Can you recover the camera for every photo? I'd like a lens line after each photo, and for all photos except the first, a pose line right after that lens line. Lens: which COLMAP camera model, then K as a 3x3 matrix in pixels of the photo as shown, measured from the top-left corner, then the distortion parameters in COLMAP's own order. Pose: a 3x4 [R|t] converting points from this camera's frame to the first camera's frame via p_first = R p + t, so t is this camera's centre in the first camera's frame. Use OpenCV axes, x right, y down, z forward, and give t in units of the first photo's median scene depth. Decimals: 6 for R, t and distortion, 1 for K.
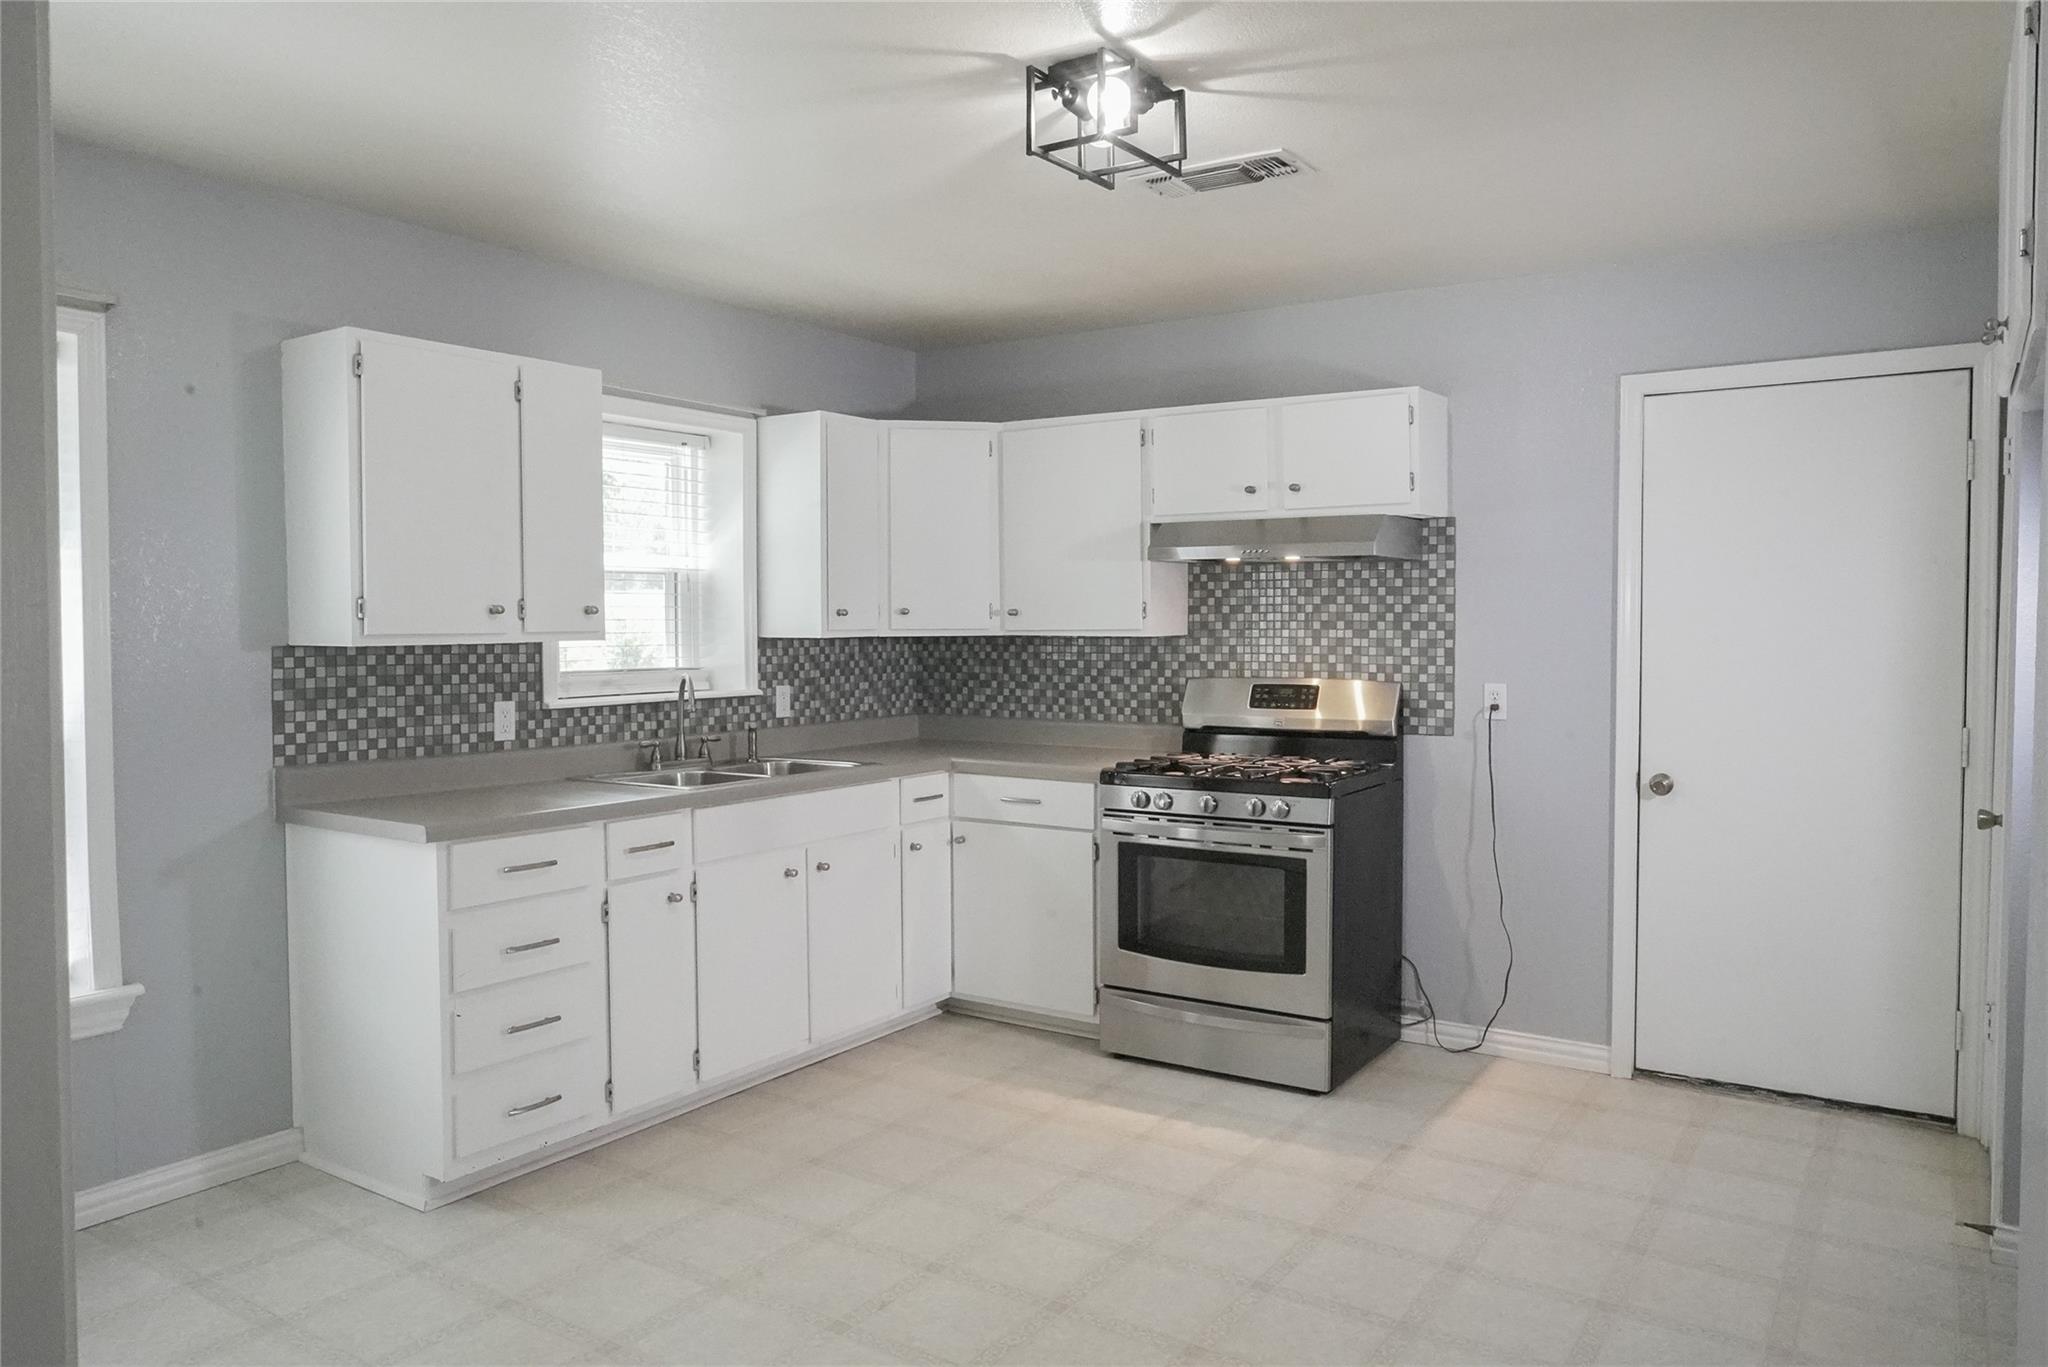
lens RADIAL K [[1413.5, 0, 1008.6], [0, 1413.5, 682.1], [0, 0, 1]] dist [-0.056076, 0.044175]
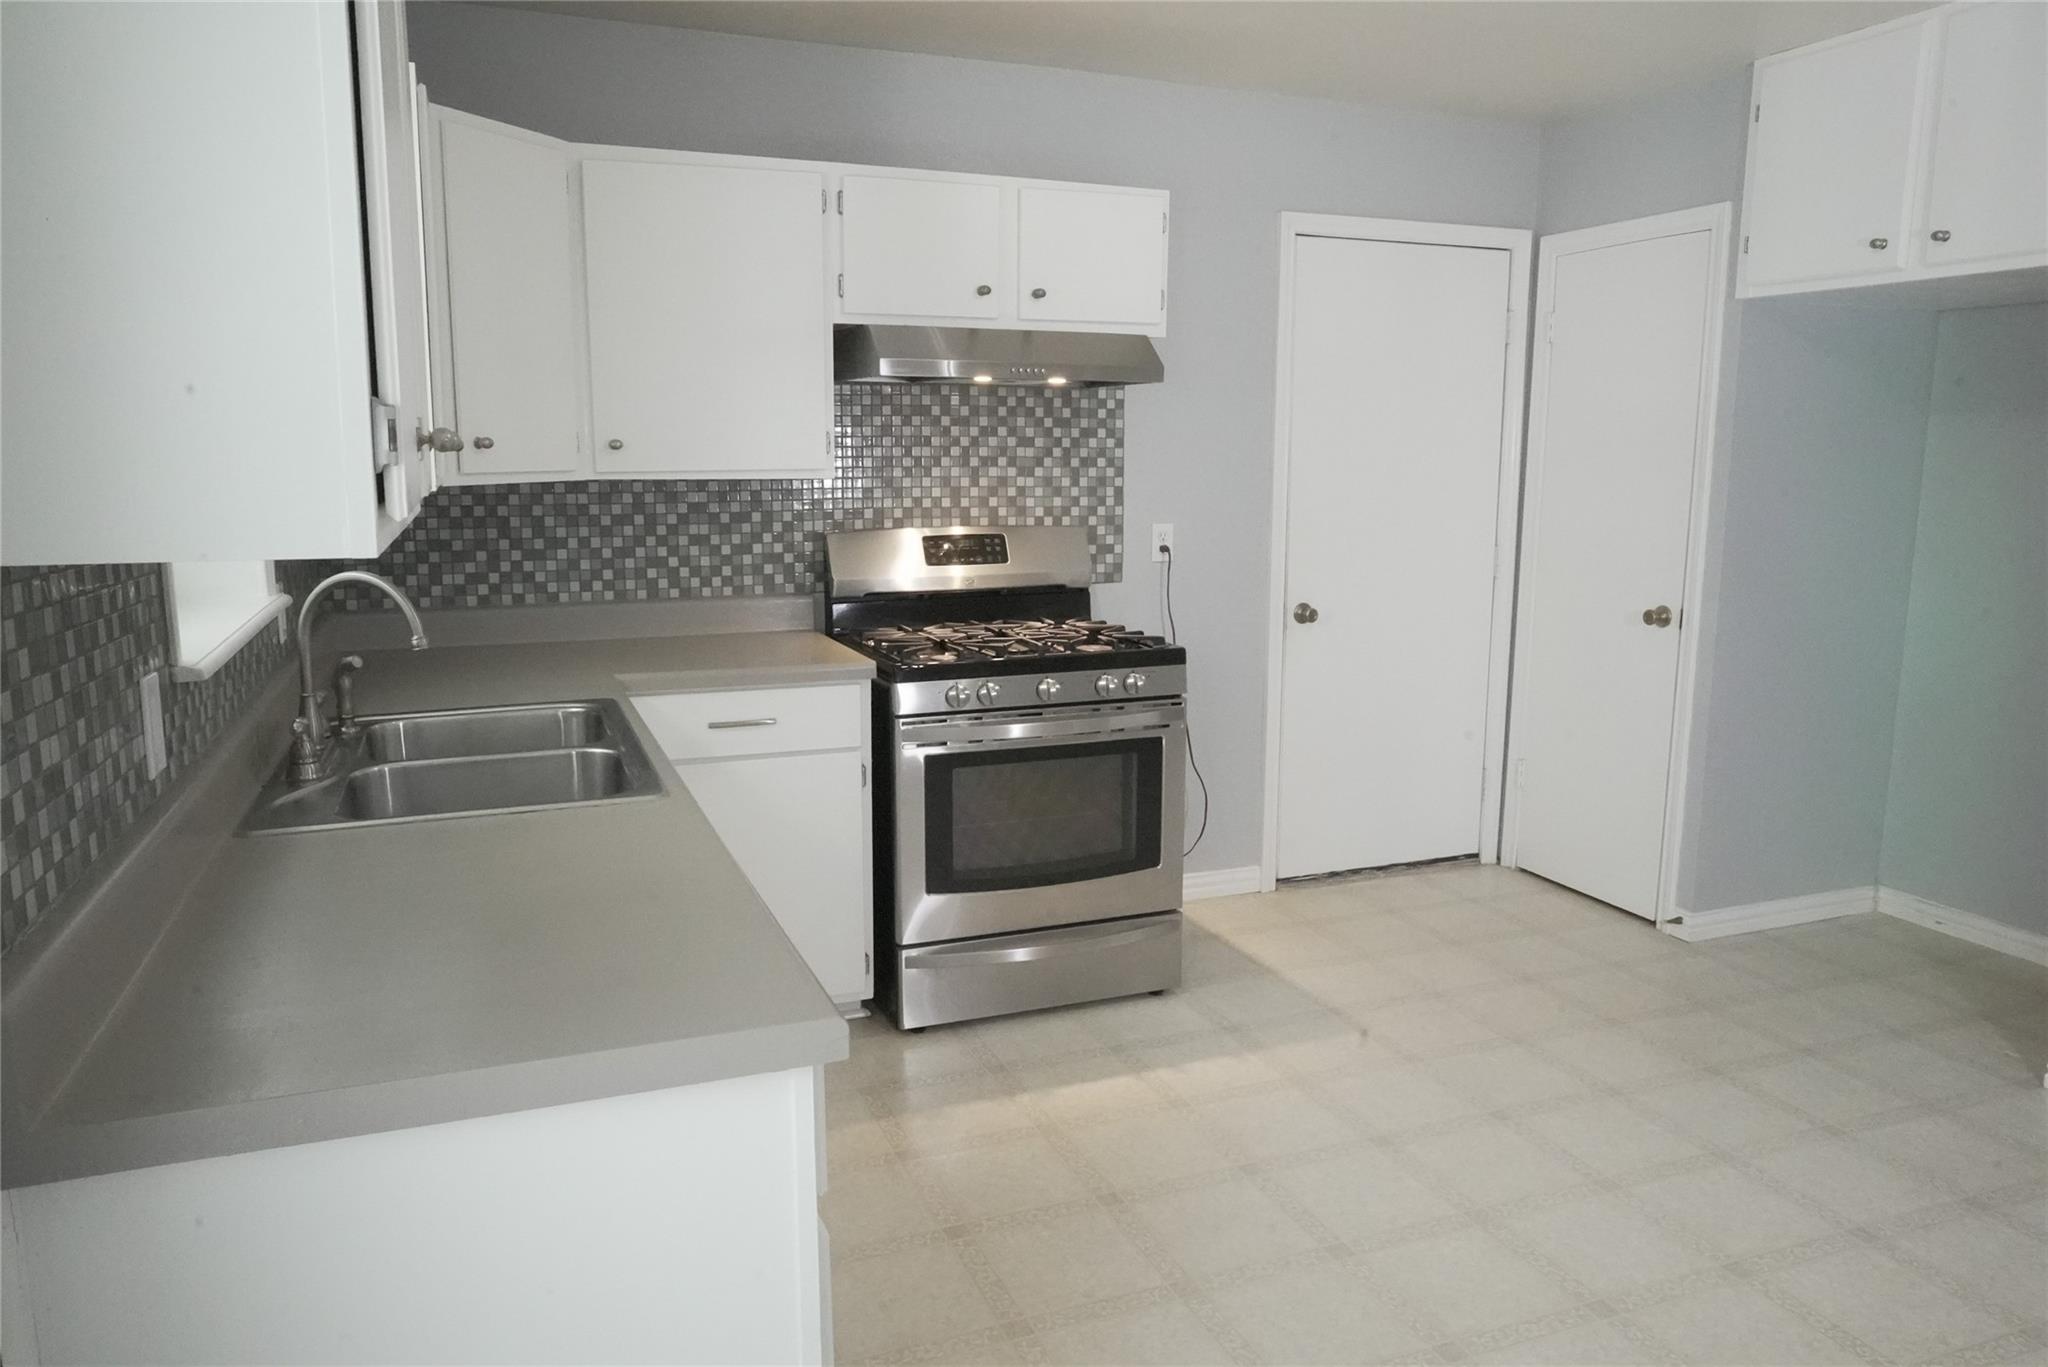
lens RADIAL K [[1413.5, 0, 1008.6], [0, 1413.5, 682.1], [0, 0, 1]] dist [-0.056076, 0.044175]
pose [[0.567188, -0.132023, 0.812937, -0.475012], [0.031290, 0.989810, 0.138917, -0.027129], [-0.822993, -0.053355, 0.565540, 0.510818]]
